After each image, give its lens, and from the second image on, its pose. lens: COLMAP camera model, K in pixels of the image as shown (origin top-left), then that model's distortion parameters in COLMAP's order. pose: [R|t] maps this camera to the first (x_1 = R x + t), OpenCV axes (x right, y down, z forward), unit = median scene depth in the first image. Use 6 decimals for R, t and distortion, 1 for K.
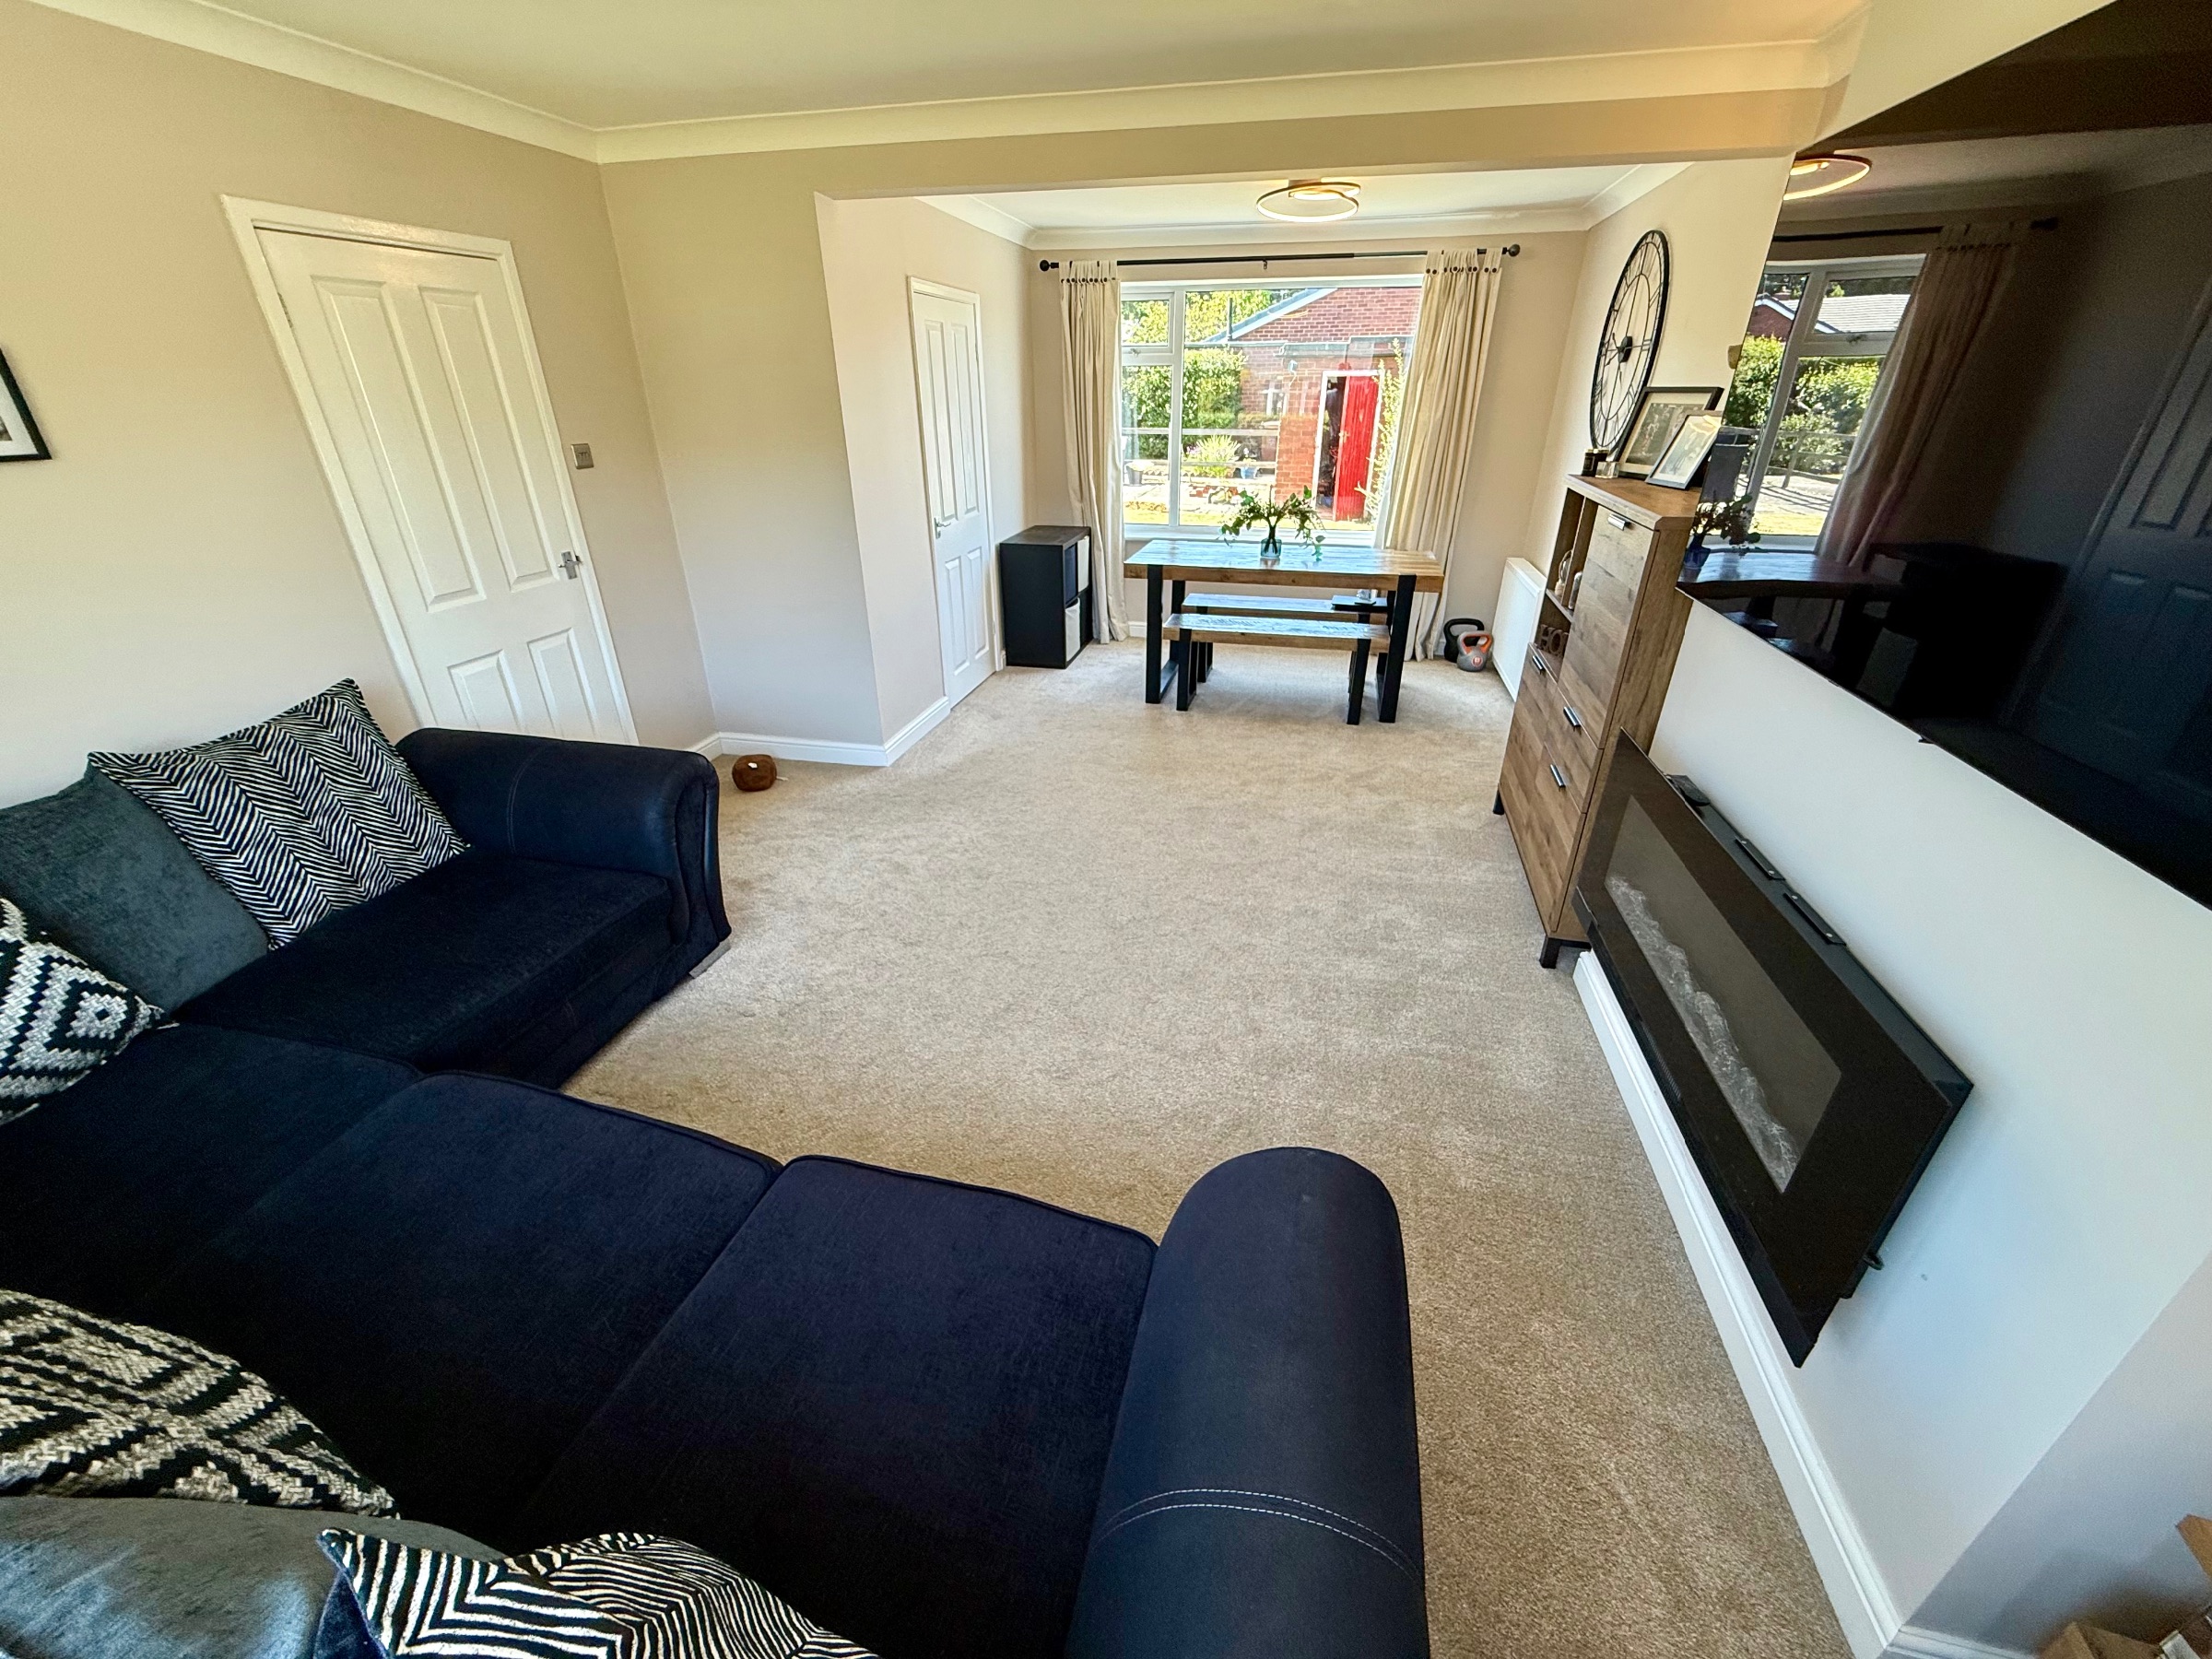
lens RADIAL K [[881.8, 0, 1112.0], [0, 881.8, 830.2], [0, 0, 1]] dist [-0.001308, 0.000498]
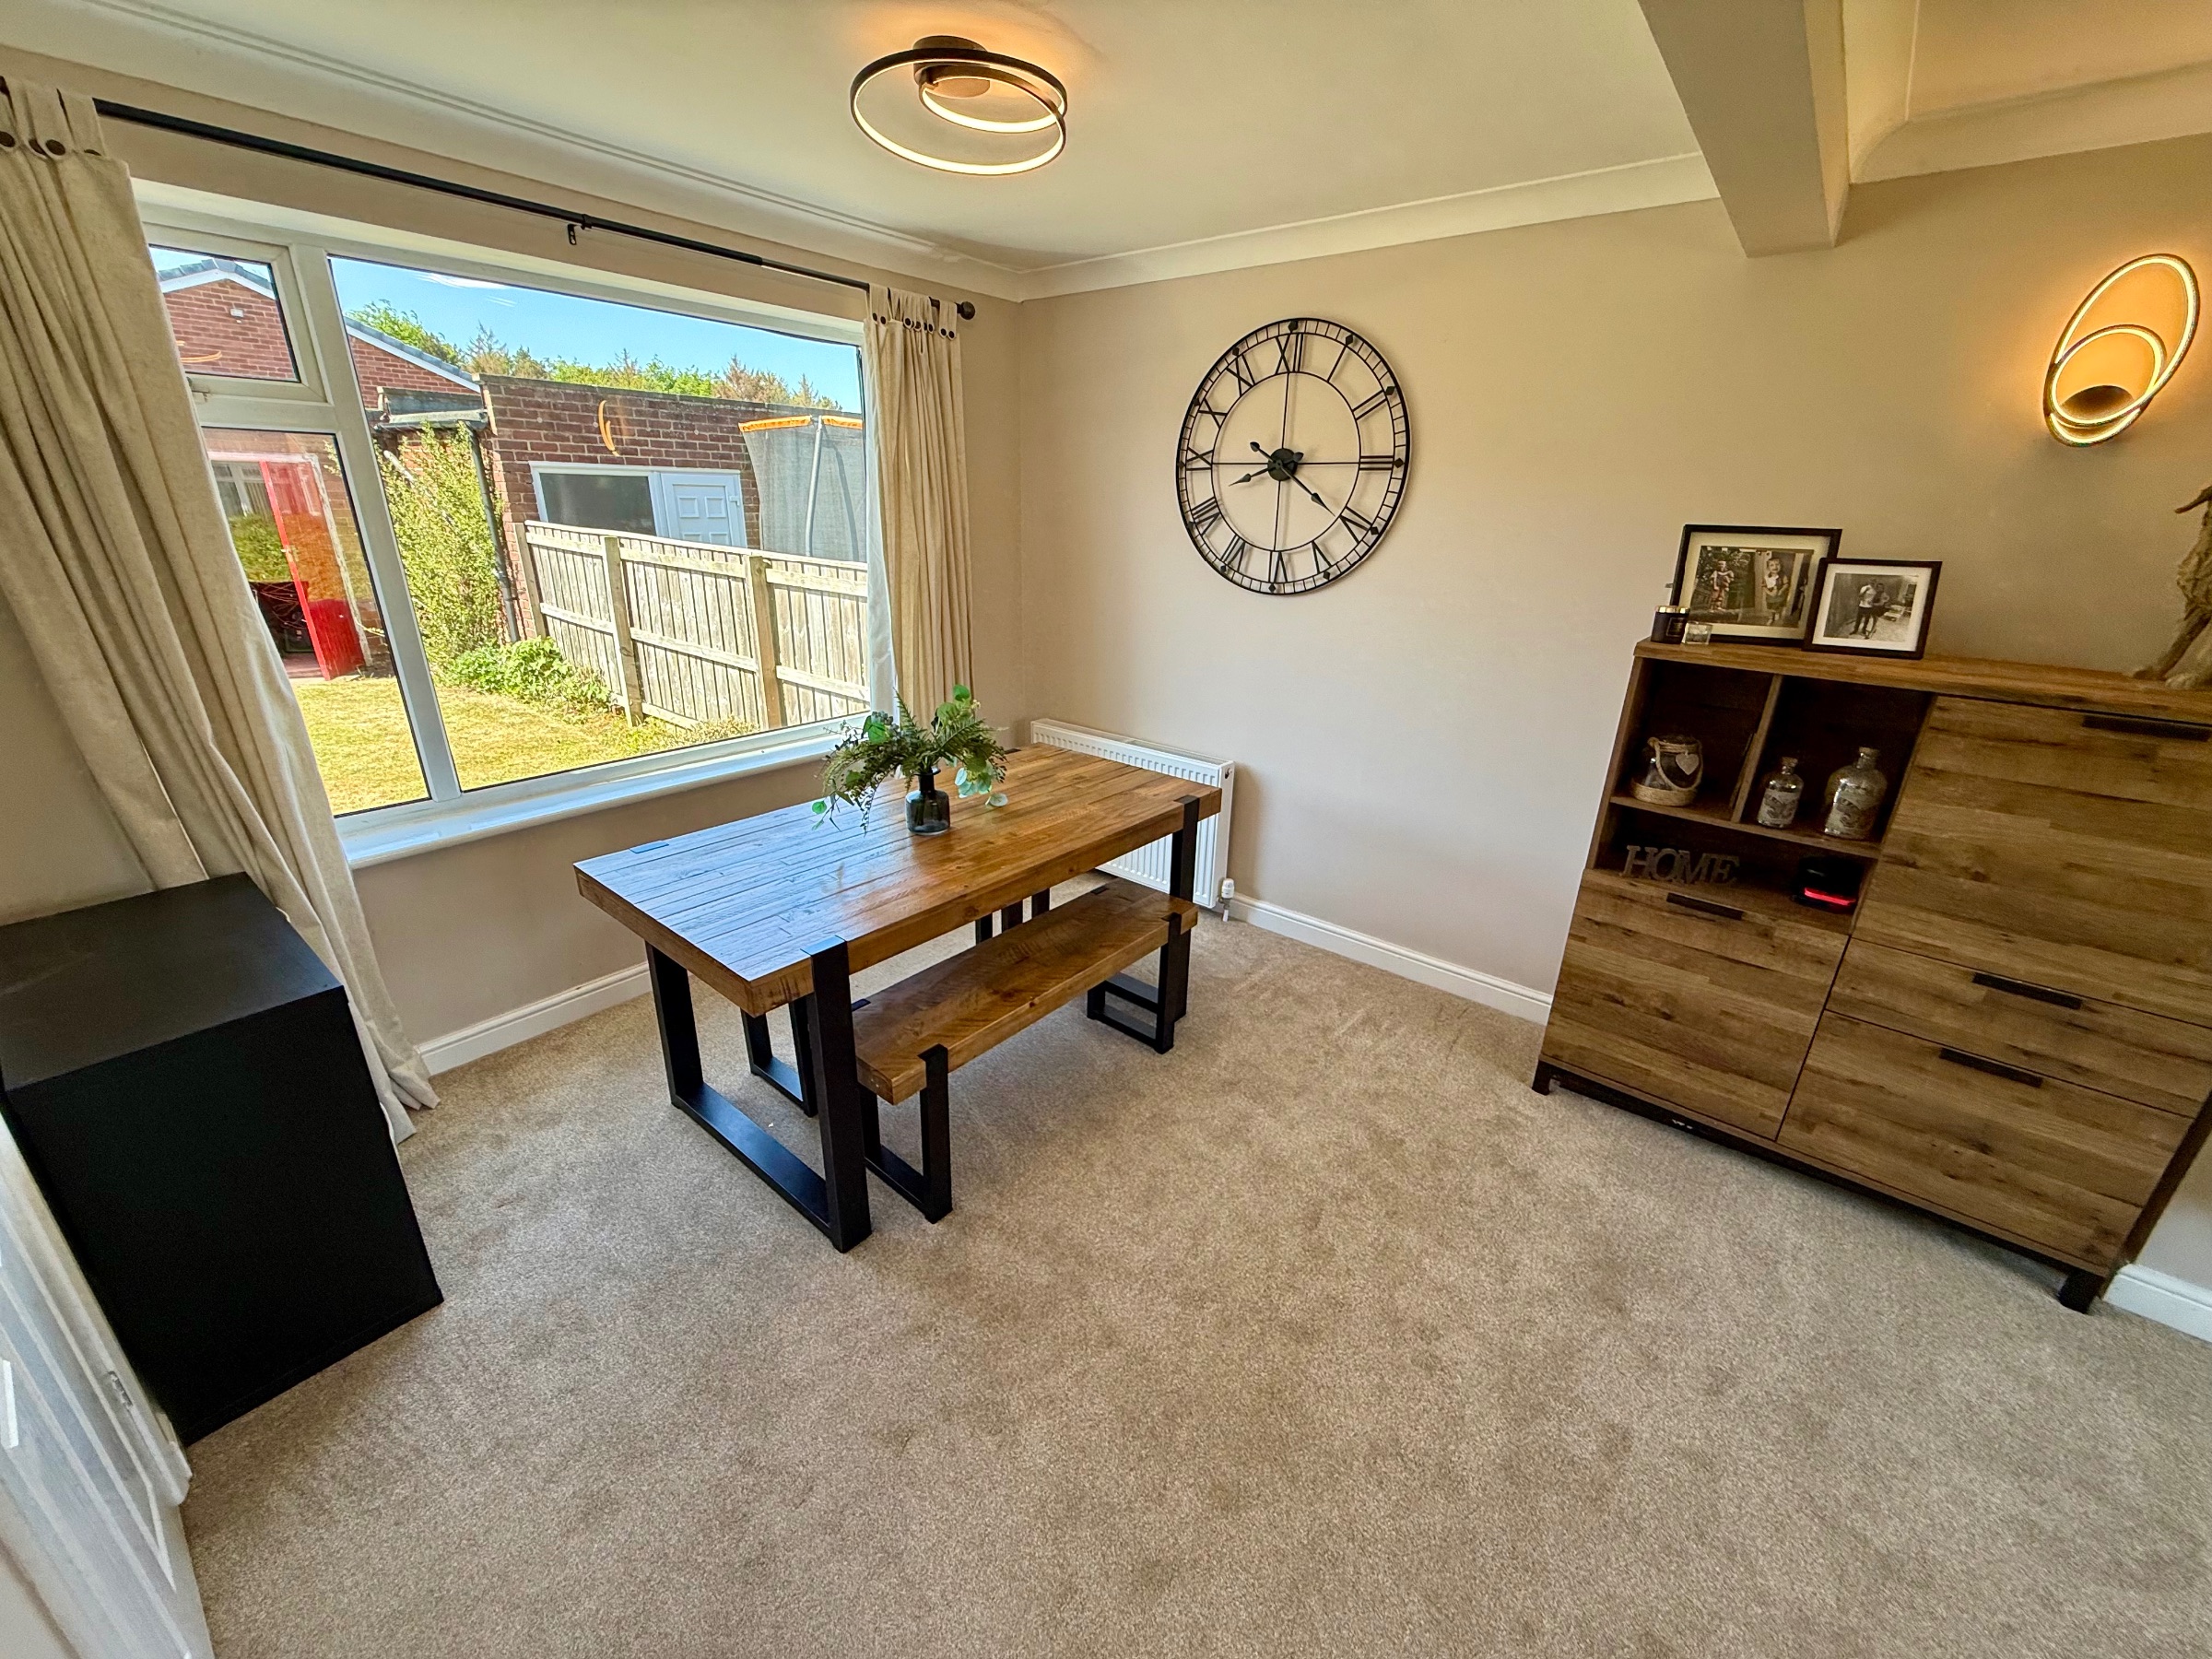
lens RADIAL K [[881.8, 0, 1108.7], [0, 881.8, 826.2], [0, 0, 1]] dist [-0.001308, 0.000498]
pose [[0.442263, -0.298847, 0.845632, -0.195857], [0.377971, 0.917142, 0.126441, -0.339583], [-0.813352, 0.263704, 0.518574, 0.668190]]
